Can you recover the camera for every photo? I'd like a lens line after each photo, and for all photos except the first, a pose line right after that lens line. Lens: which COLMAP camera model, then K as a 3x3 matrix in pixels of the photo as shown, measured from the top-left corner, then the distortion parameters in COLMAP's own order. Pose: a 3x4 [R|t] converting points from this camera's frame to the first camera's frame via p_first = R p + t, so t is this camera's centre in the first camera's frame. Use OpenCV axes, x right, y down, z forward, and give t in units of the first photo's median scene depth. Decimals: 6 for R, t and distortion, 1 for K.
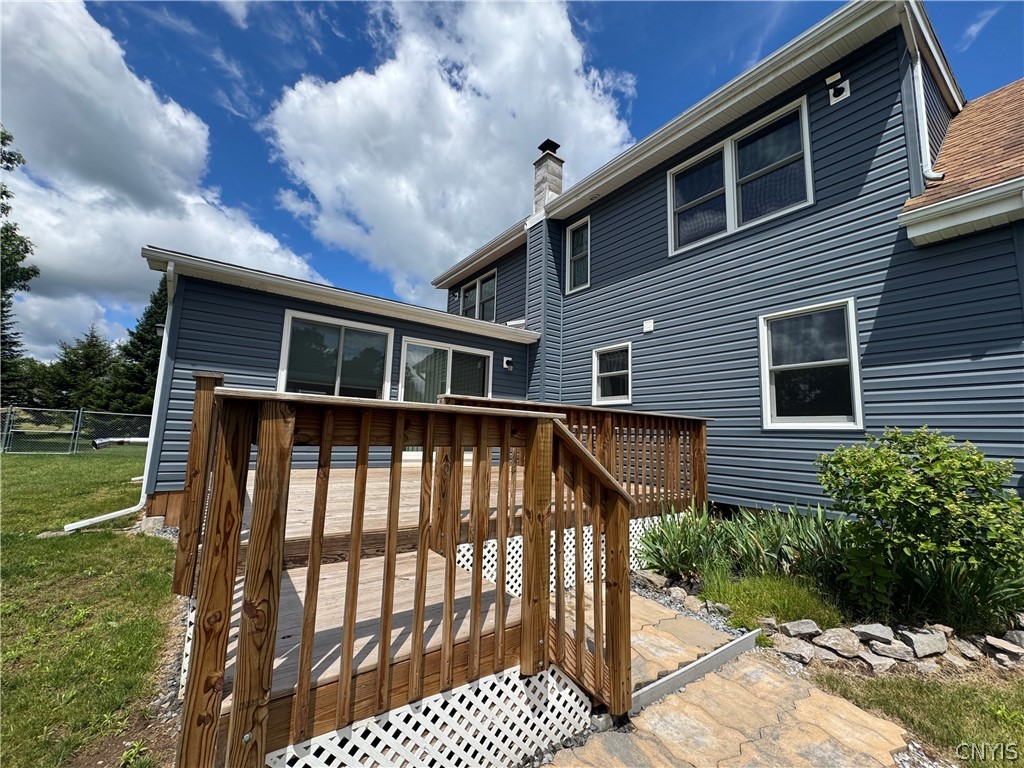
lens RADIAL K [[408.0, 0, 510.6], [0, 408.0, 383.5], [0, 0, 1]] dist [-0.004150, -0.000033]
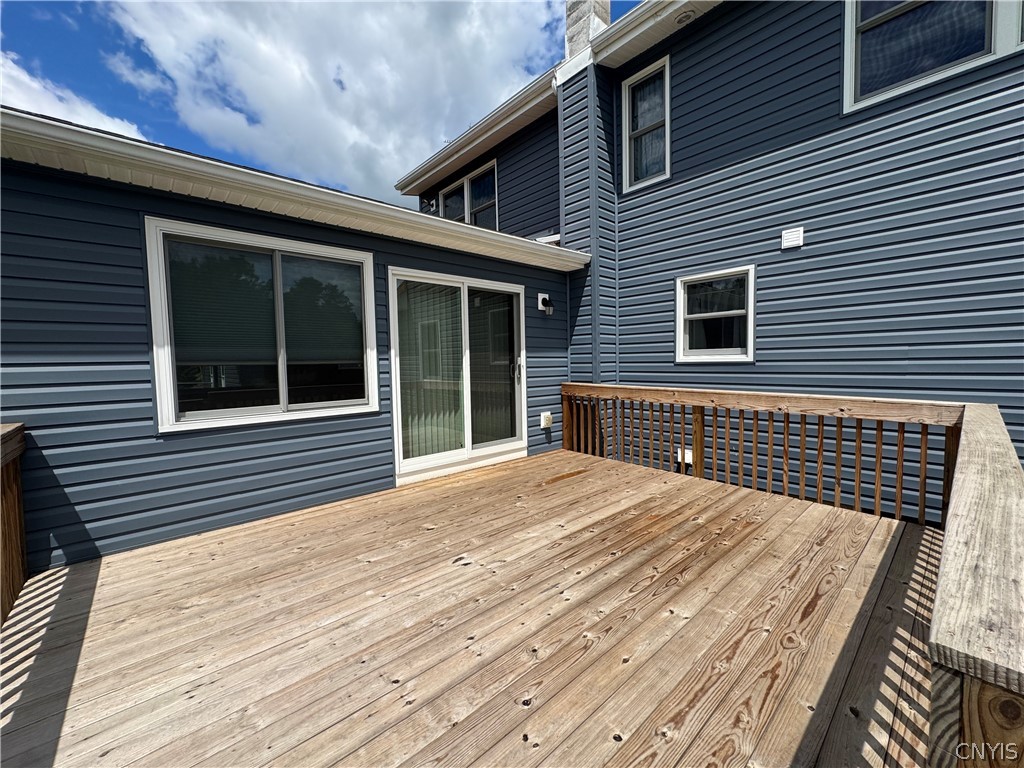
lens RADIAL K [[408.0, 0, 510.6], [0, 408.0, 383.5], [0, 0, 1]] dist [-0.004150, -0.000033]
pose [[0.992793, -0.059732, 0.103897, -0.139061], [0.039969, 0.982332, 0.182827, -0.044360], [-0.112982, -0.177356, 0.977640, 0.333162]]
